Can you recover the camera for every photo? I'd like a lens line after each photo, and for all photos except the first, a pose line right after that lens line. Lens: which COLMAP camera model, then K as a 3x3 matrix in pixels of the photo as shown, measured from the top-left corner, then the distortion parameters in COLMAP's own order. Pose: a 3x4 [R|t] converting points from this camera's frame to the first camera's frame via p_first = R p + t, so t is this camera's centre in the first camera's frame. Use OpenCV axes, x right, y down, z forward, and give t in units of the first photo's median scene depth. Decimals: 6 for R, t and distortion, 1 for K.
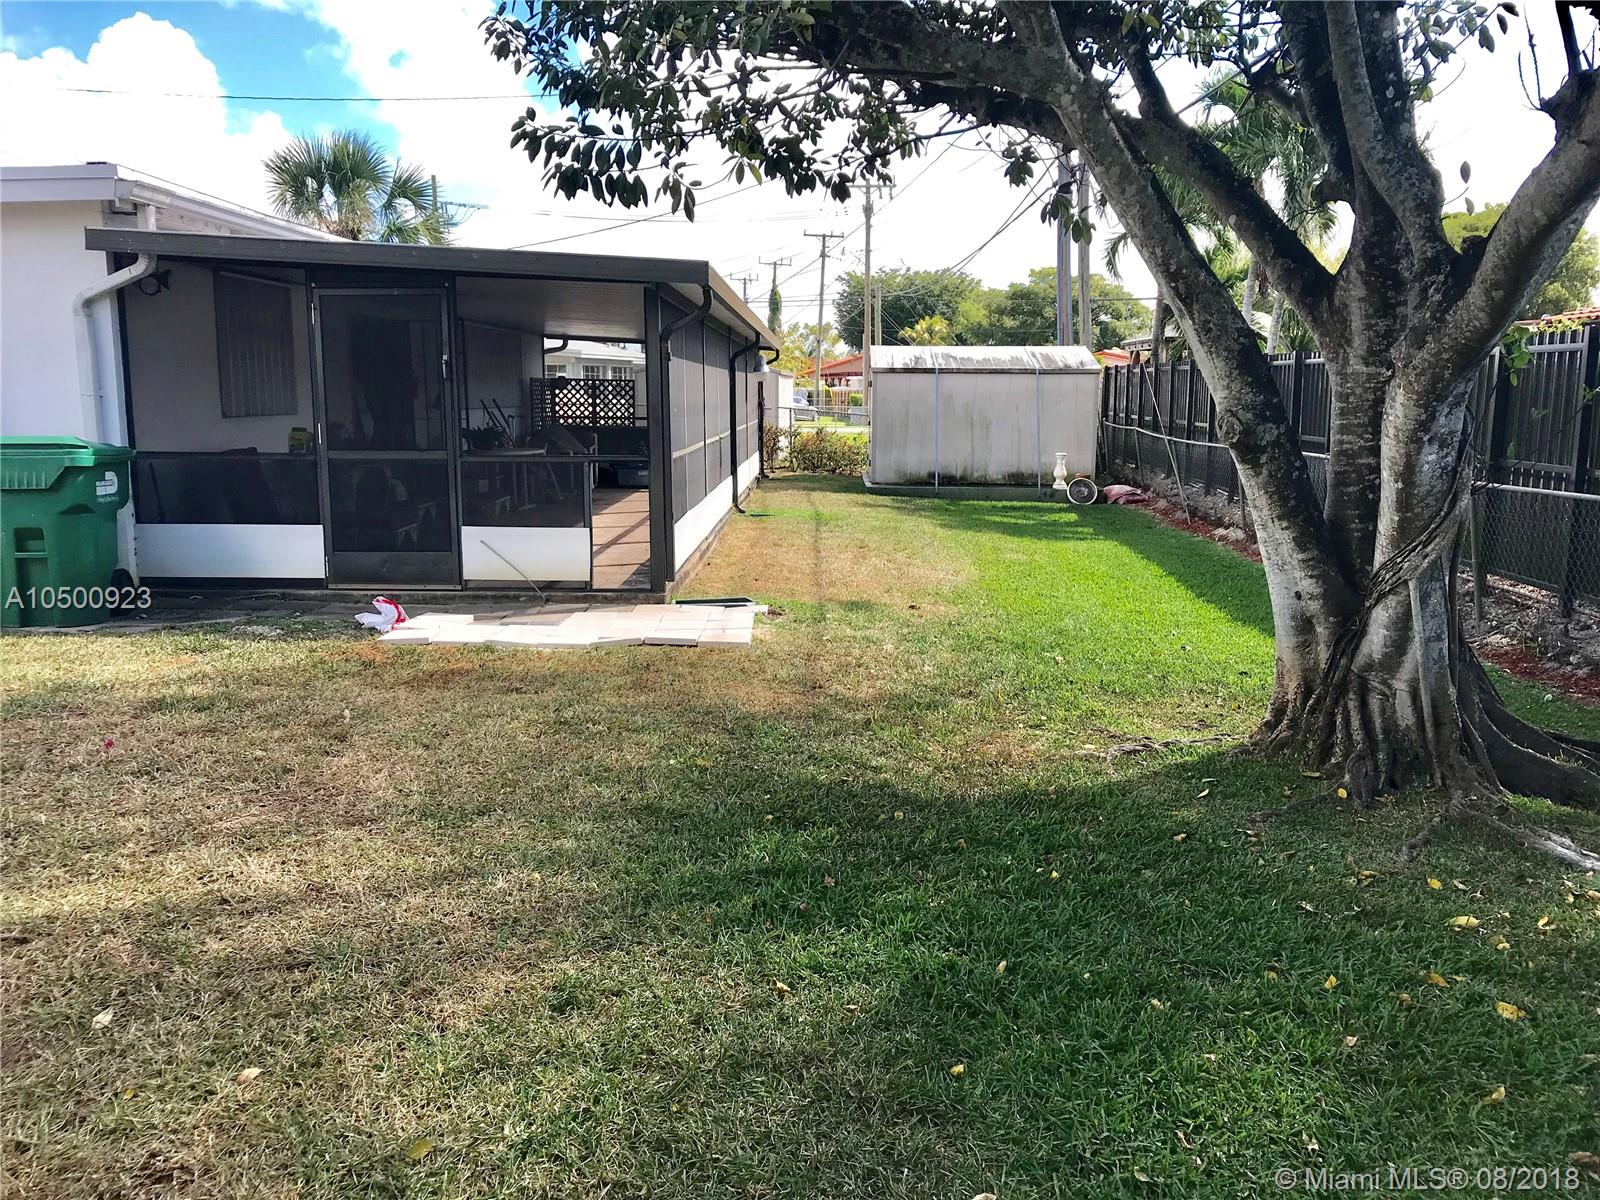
lens RADIAL K [[1289.0, 0, 801.7], [0, 1289.0, 597.2], [0, 0, 1]] dist [0.034509, -0.062135]
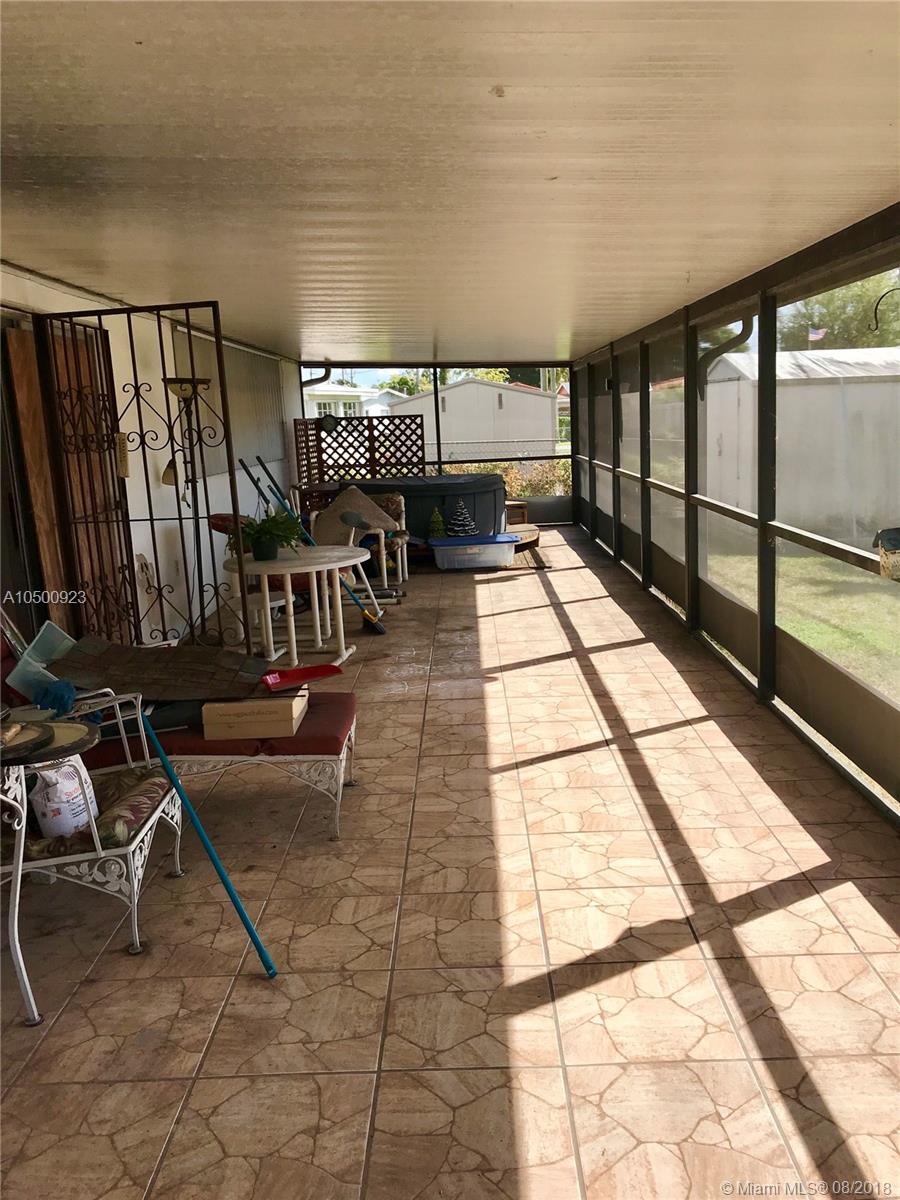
lens RADIAL K [[966.8, 0, 446.1], [0, 966.8, 605.8], [0, 0, 1]] dist [0.034509, -0.062135]
pose [[0.998659, -0.051260, -0.007320, -0.116714], [0.051478, 0.998111, 0.033526, -0.072367], [0.005588, -0.033858, 0.999411, 0.414500]]
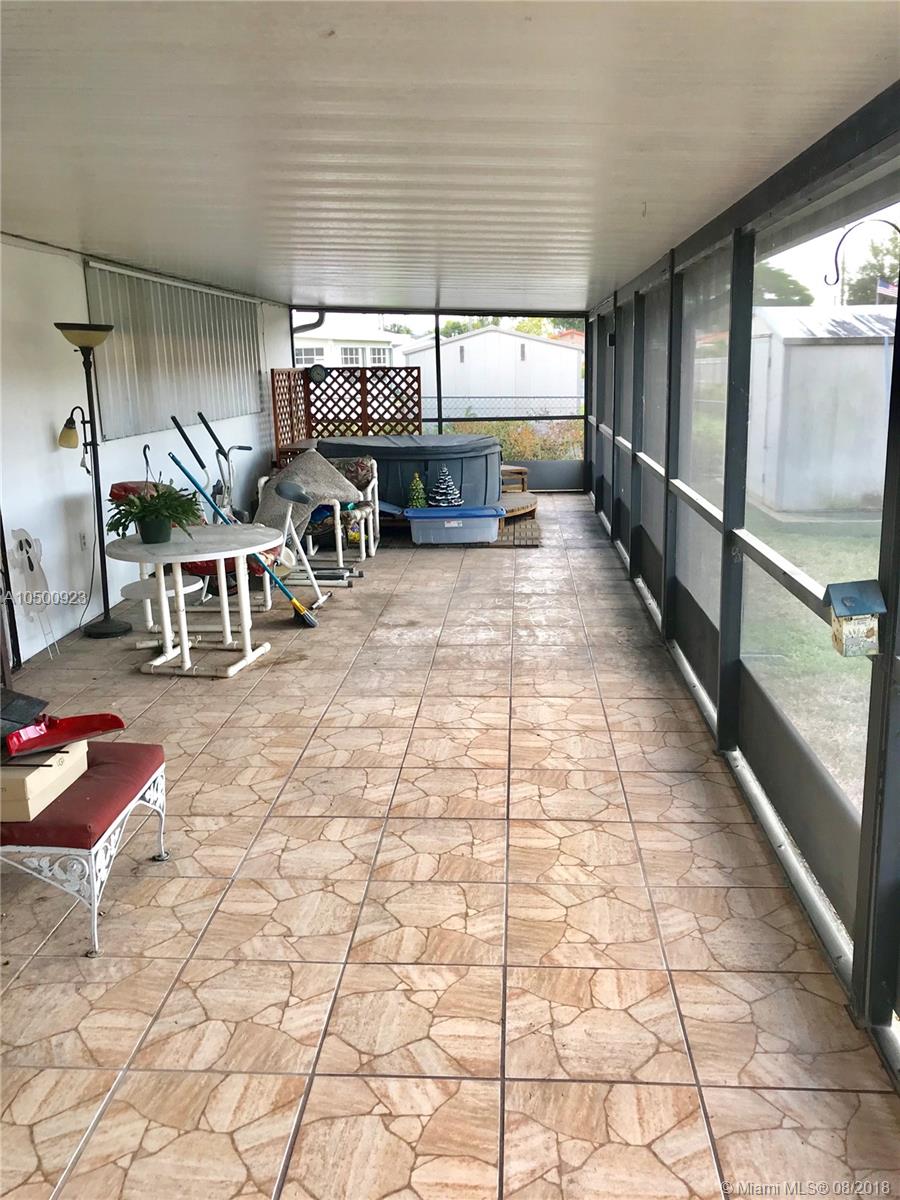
lens RADIAL K [[966.8, 0, 455.6], [0, 966.8, 599.6], [0, 0, 1]] dist [0.034509, -0.062135]
pose [[0.998540, -0.015221, -0.051823, -0.084341], [0.019298, 0.996680, 0.079093, -0.082630], [0.050448, -0.079977, 0.995519, 0.461609]]
